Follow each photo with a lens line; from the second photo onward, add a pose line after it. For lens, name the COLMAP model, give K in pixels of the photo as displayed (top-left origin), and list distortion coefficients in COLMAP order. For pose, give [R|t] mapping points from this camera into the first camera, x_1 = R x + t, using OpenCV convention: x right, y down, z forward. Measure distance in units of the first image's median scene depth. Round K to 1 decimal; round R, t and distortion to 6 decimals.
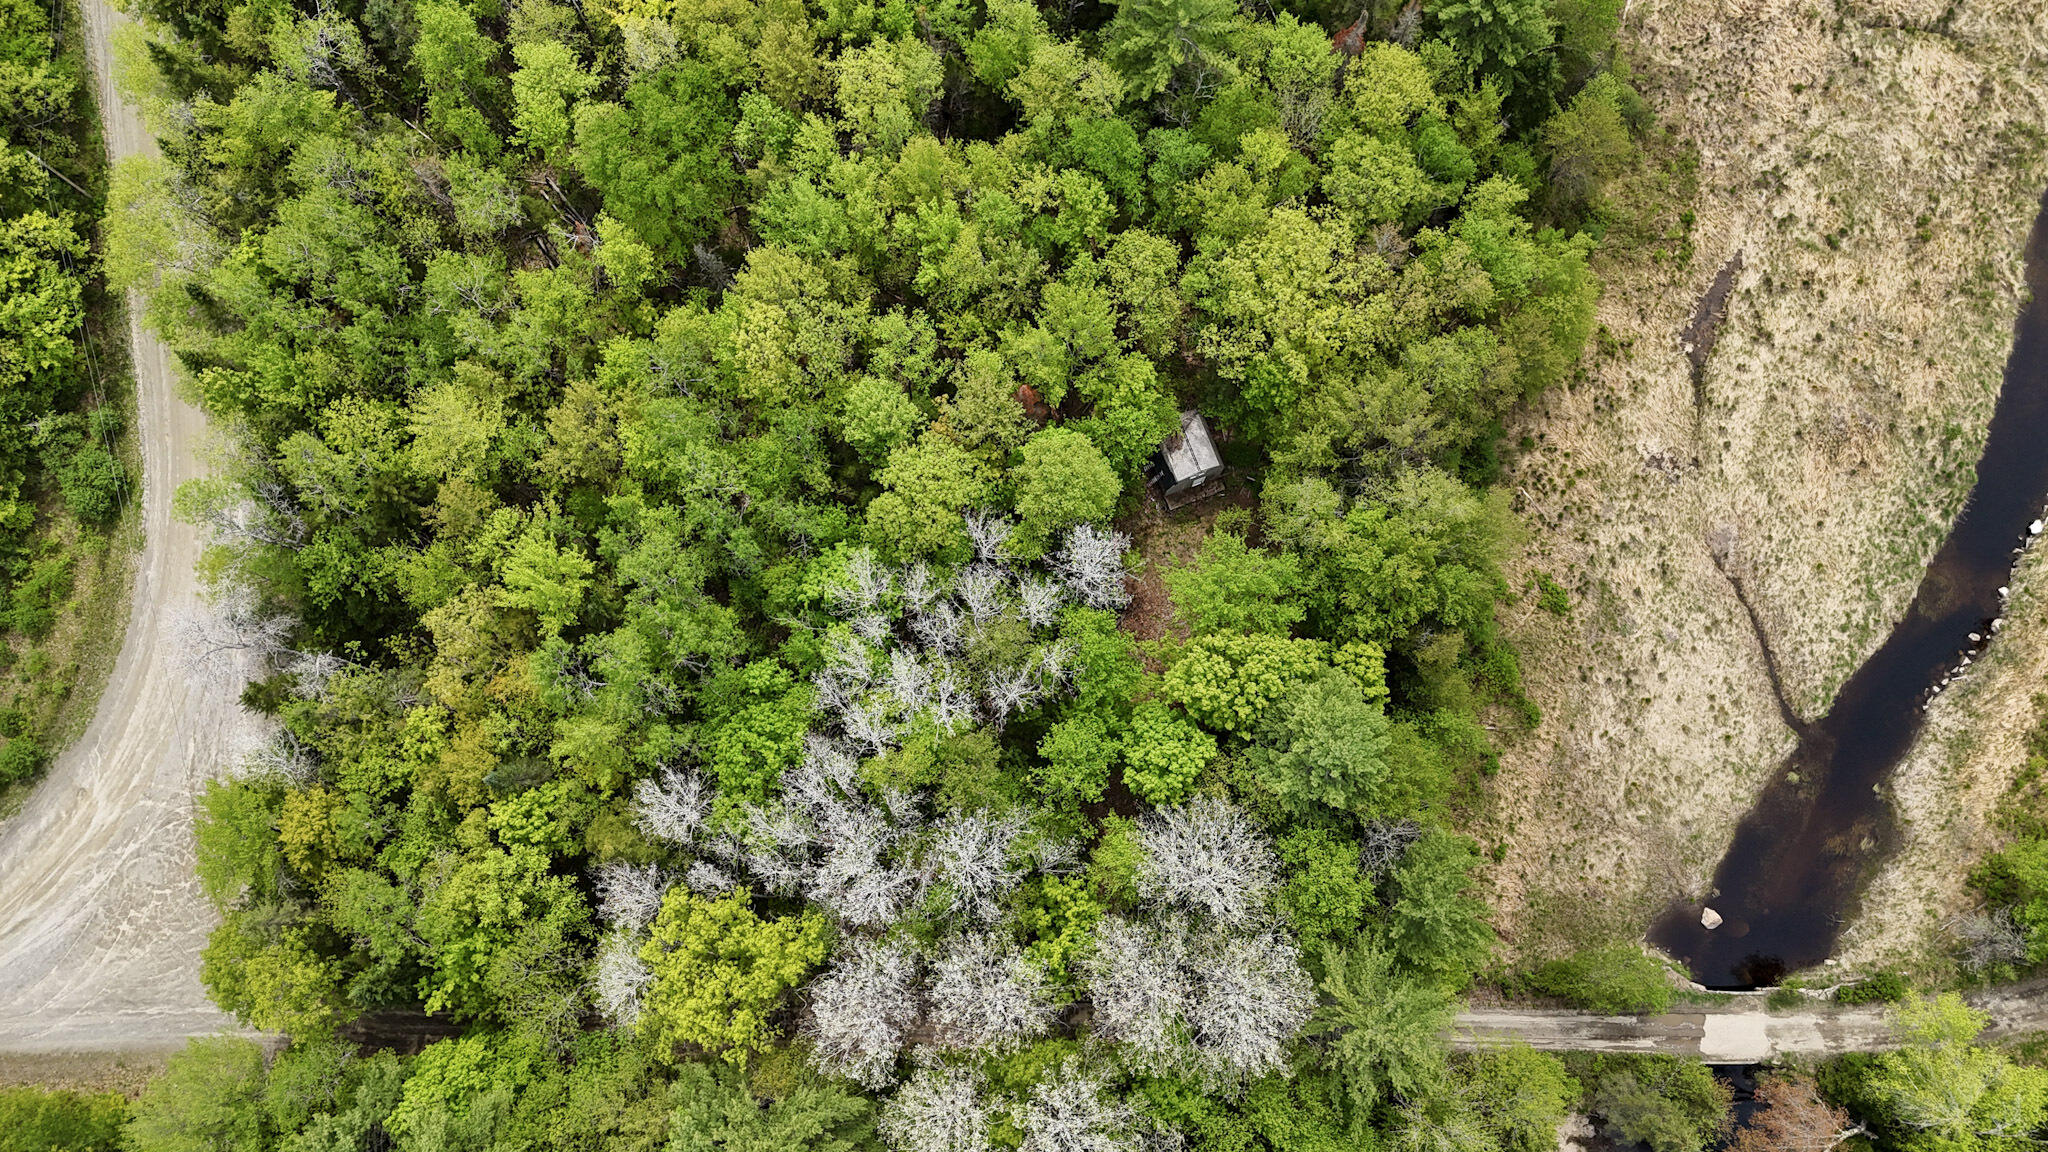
lens RADIAL K [[1504.6, 0, 1024.0], [0, 1504.6, 576.0], [0, 0, 1]] dist [0.074842, -0.074753]
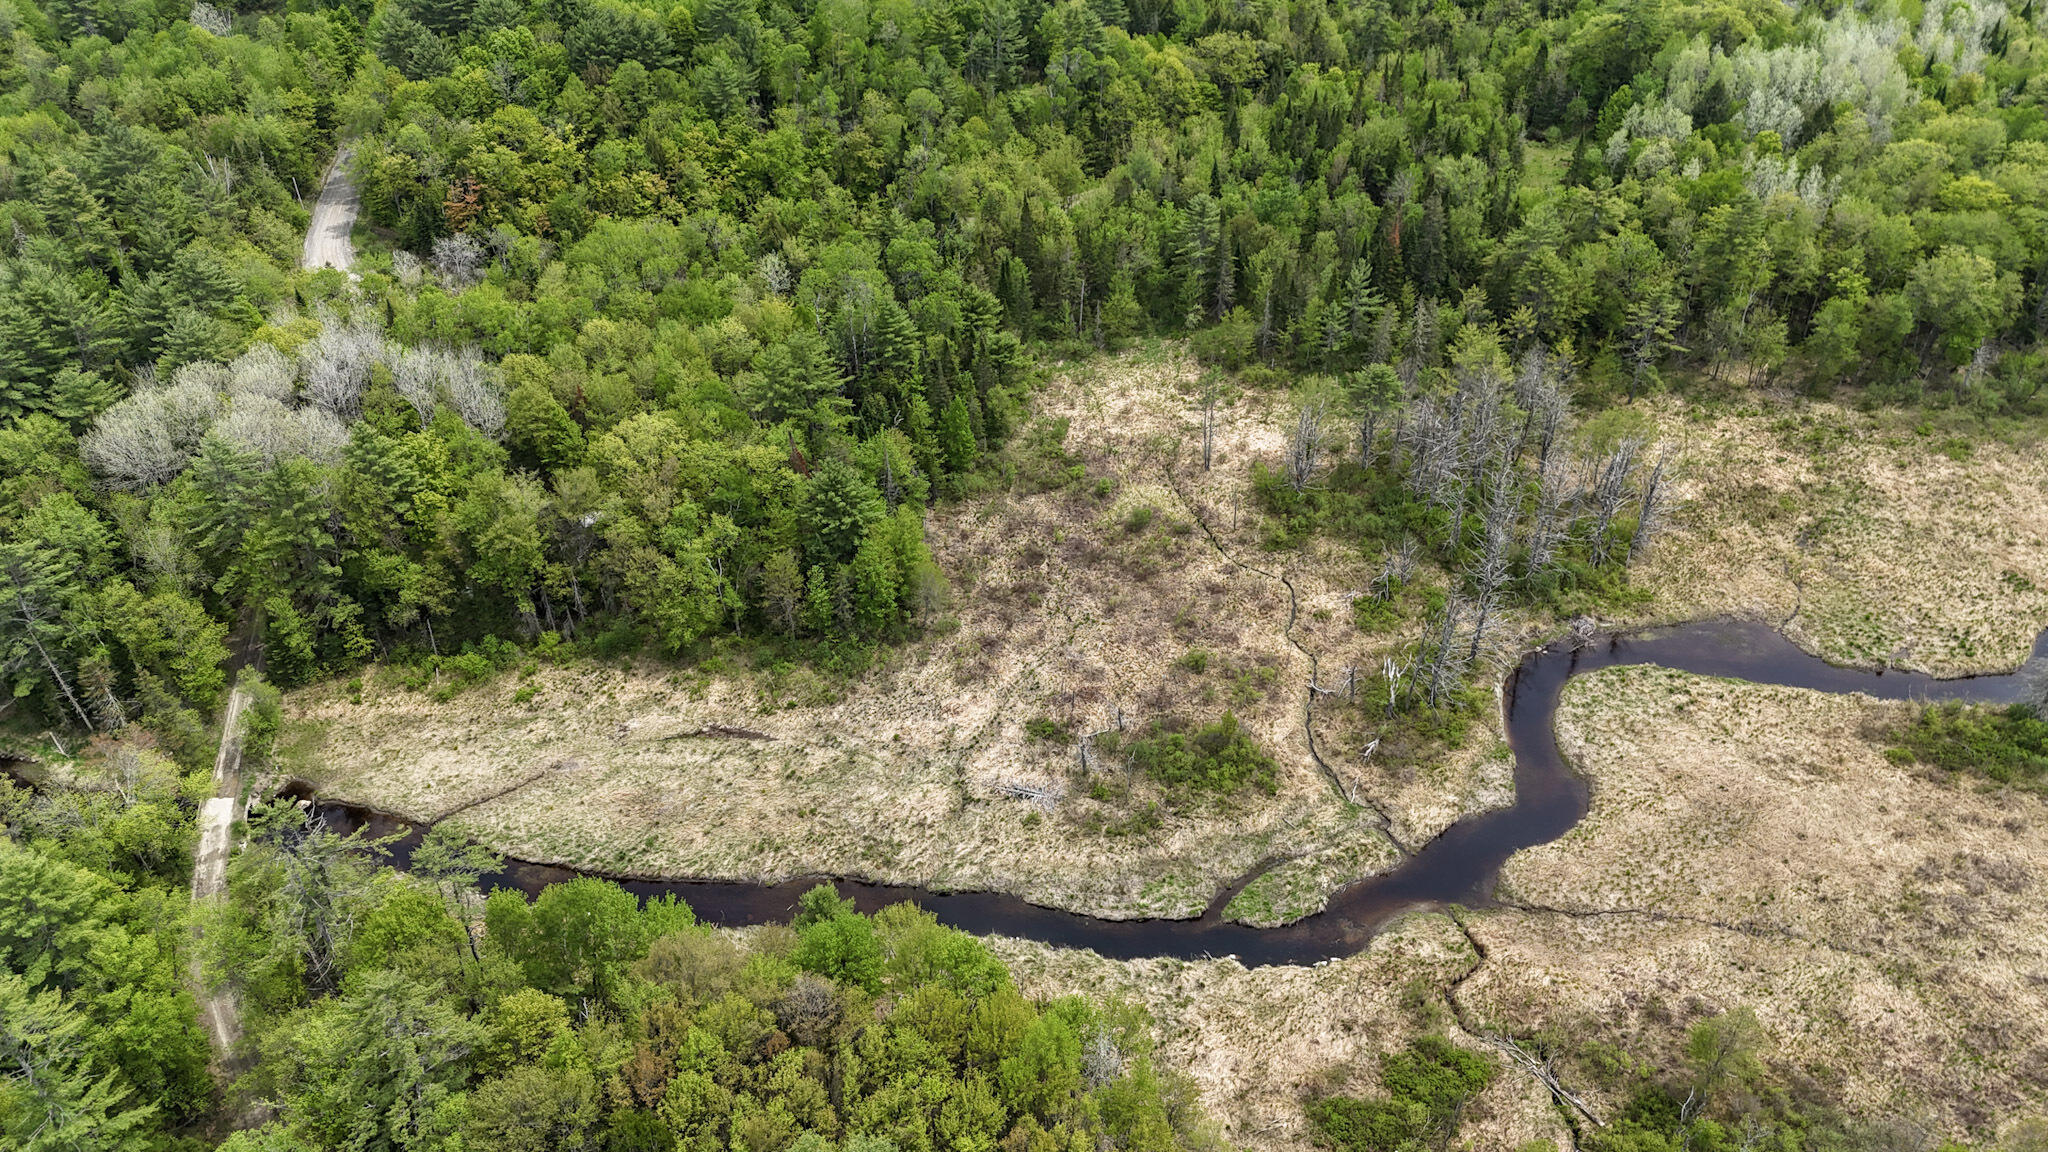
lens RADIAL K [[1504.6, 0, 1024.0], [0, 1504.6, 576.0], [0, 0, 1]] dist [0.074842, -0.074753]
pose [[0.277376, 0.578148, -0.767338, 1.599769], [-0.946883, 0.299765, -0.116420, -0.323613], [0.162713, 0.758872, 0.630586, 0.006480]]
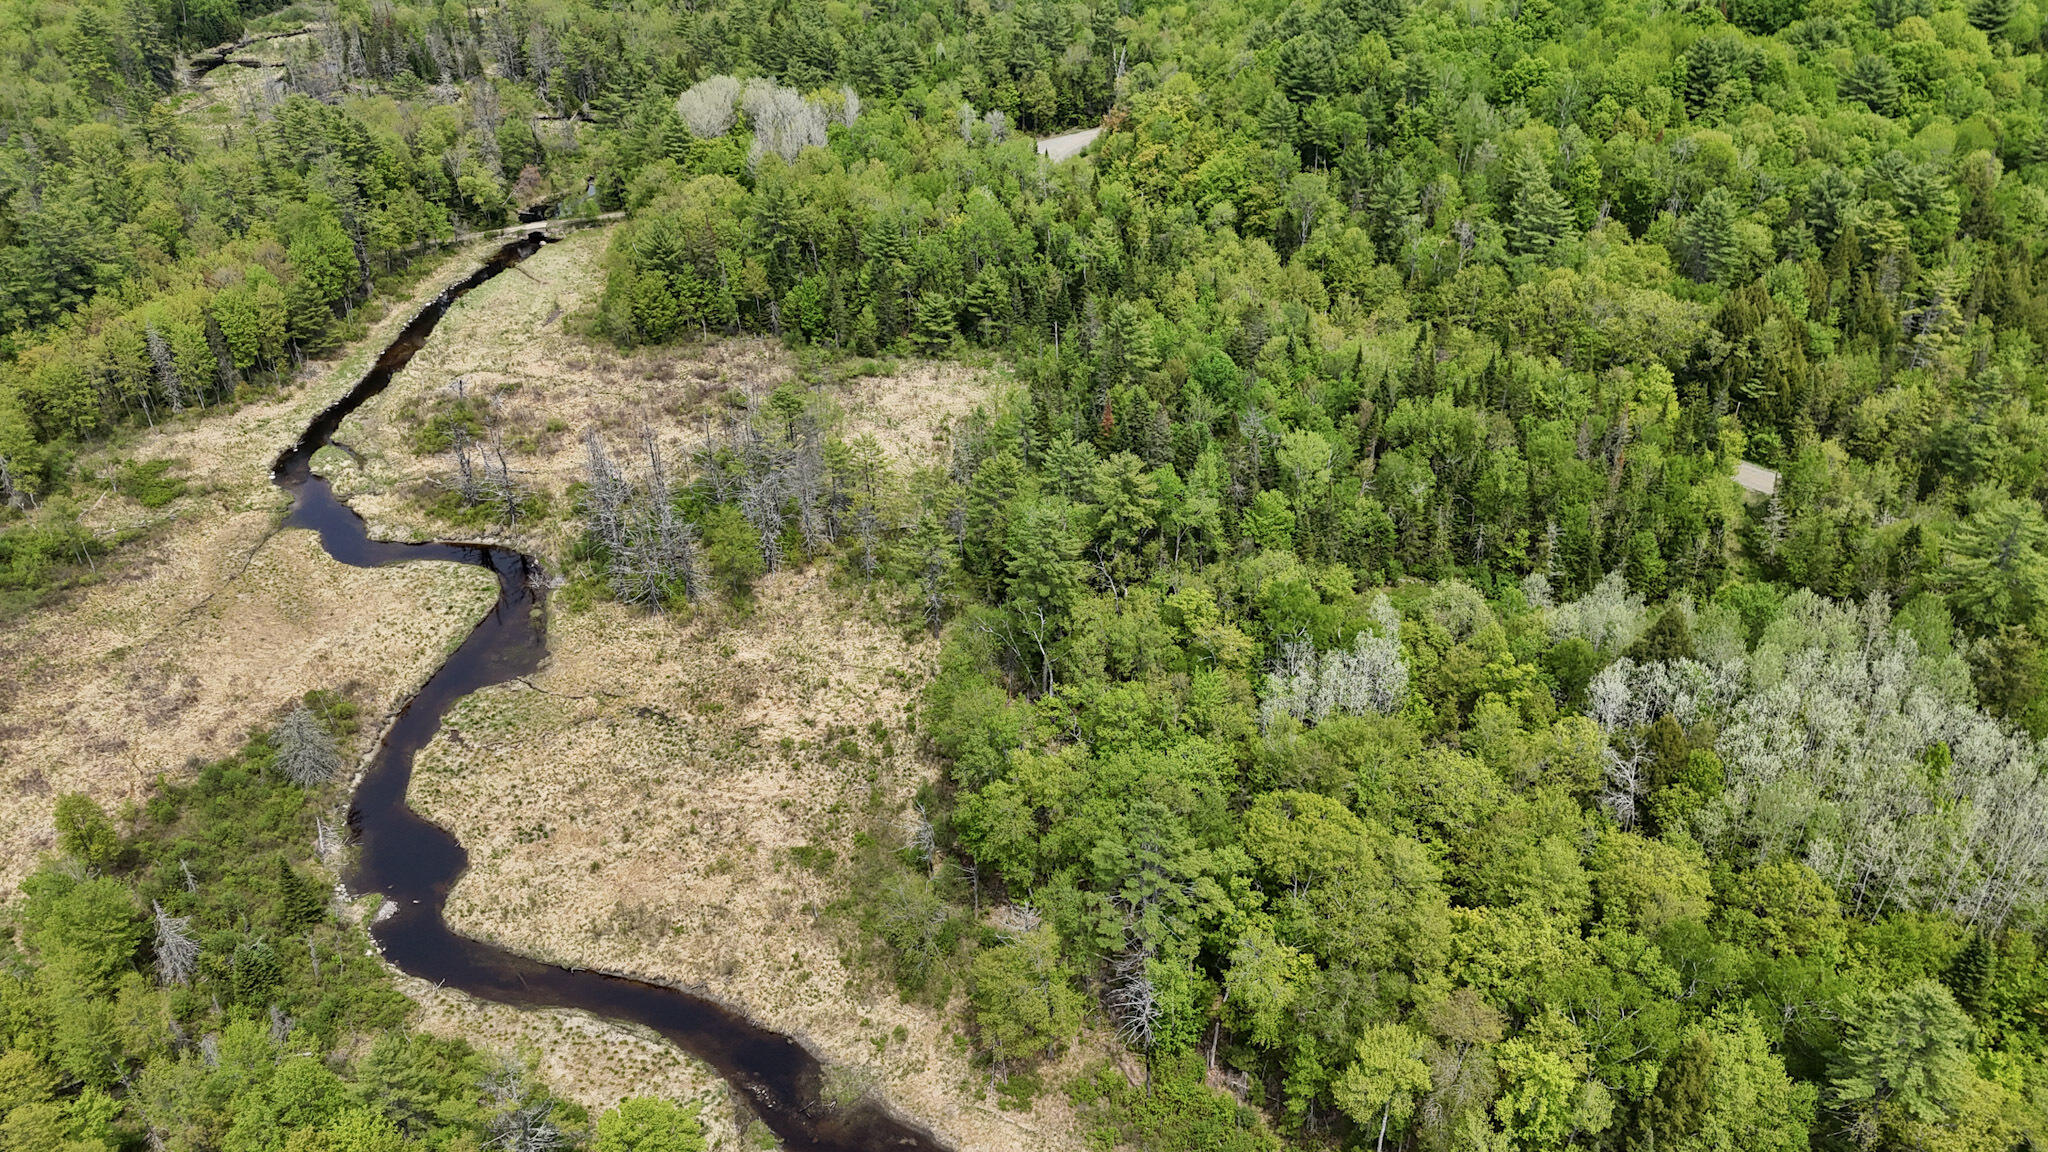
lens RADIAL K [[1504.6, 0, 1024.0], [0, 1504.6, 576.0], [0, 0, 1]] dist [0.074842, -0.074753]
pose [[-0.928761, 0.227194, -0.292891, 0.573348], [-0.358444, -0.349144, 0.865803, -2.874874], [0.094444, 0.909110, 0.405708, 0.445989]]
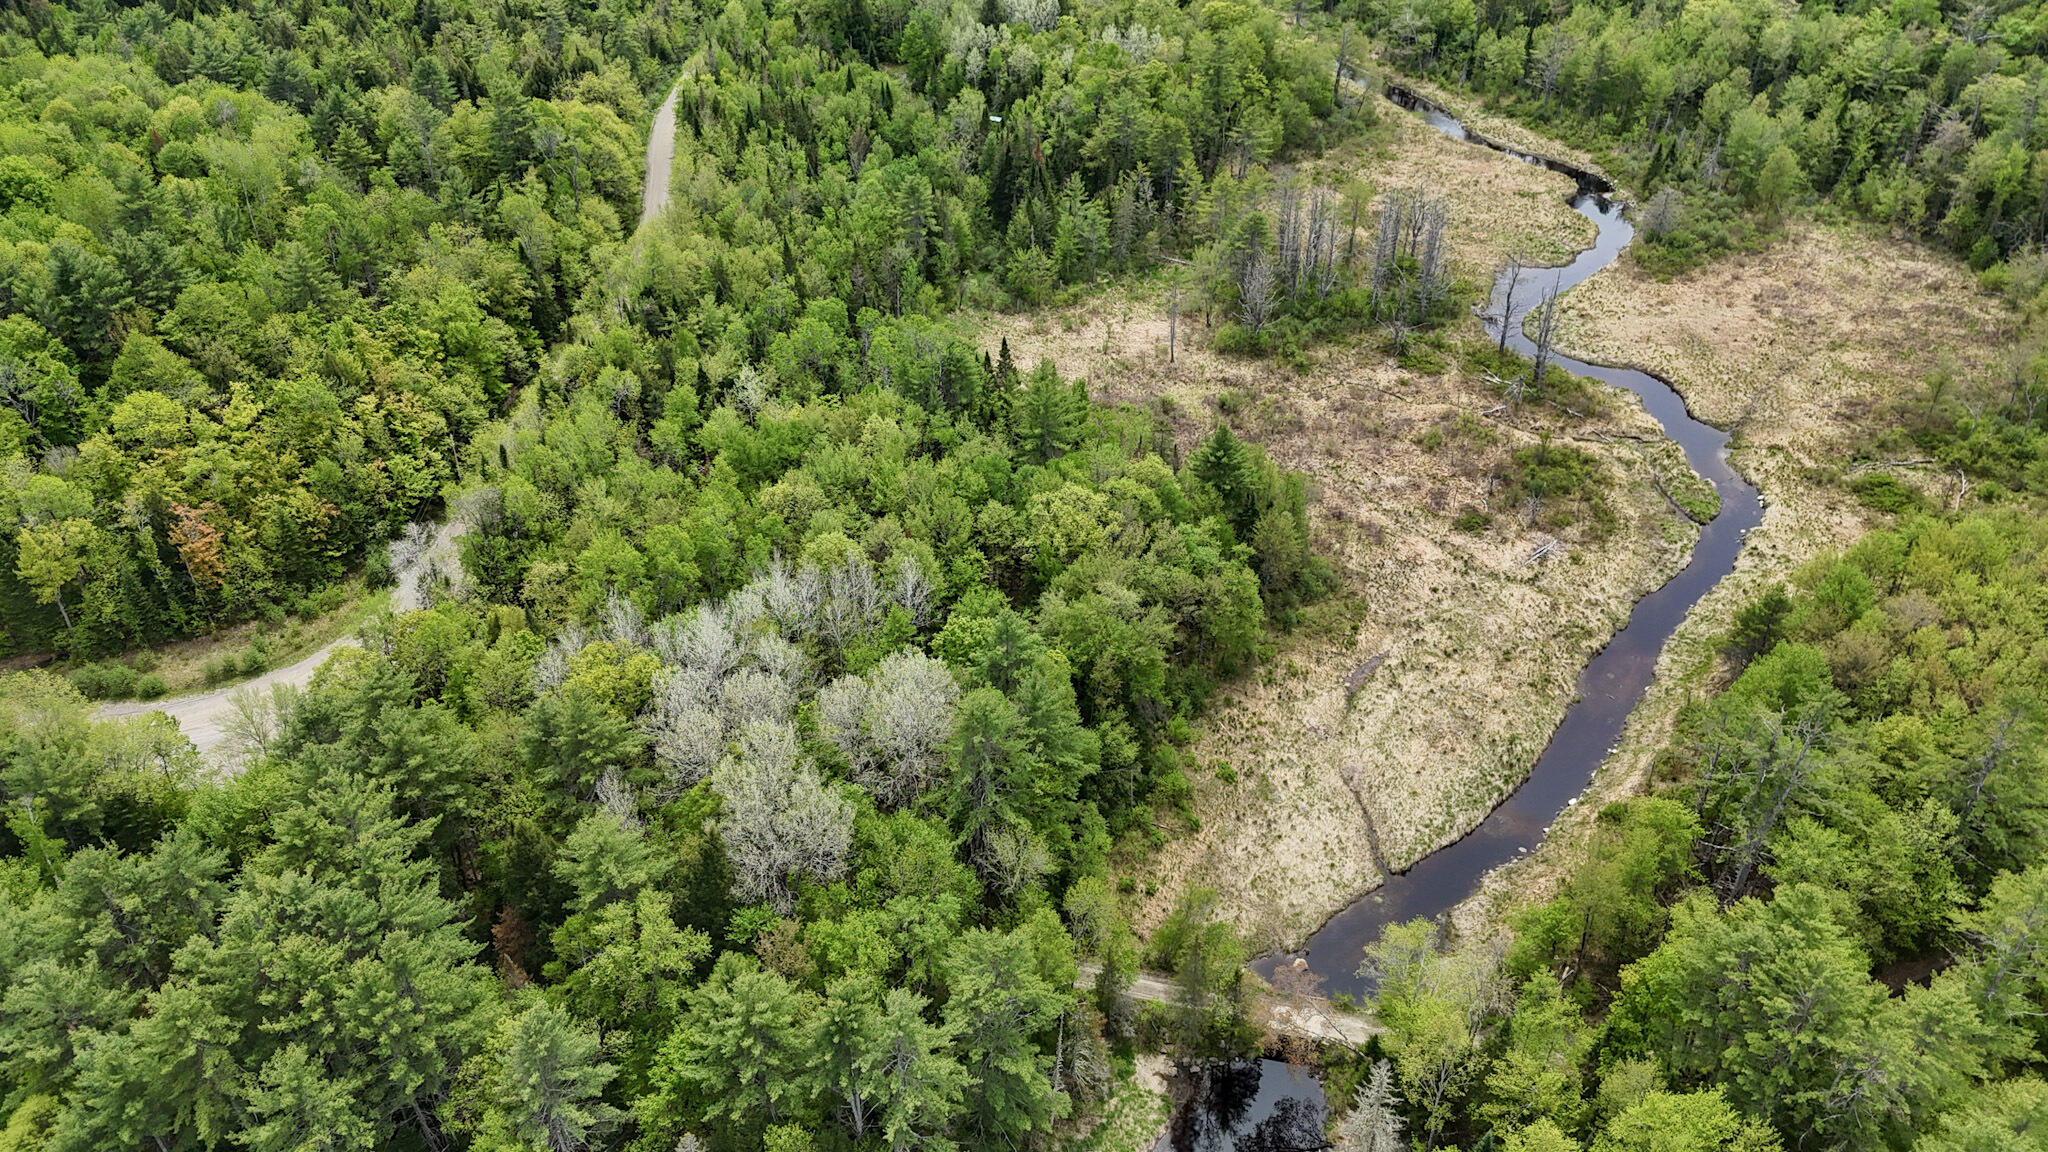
lens RADIAL K [[1504.6, 0, 1024.0], [0, 1504.6, 576.0], [0, 0, 1]] dist [0.074842, -0.074753]
pose [[0.969864, 0.154684, -0.188245, 0.397204], [-0.242664, 0.682555, -0.689371, 0.910163], [0.021853, 0.714277, 0.699522, -0.142472]]
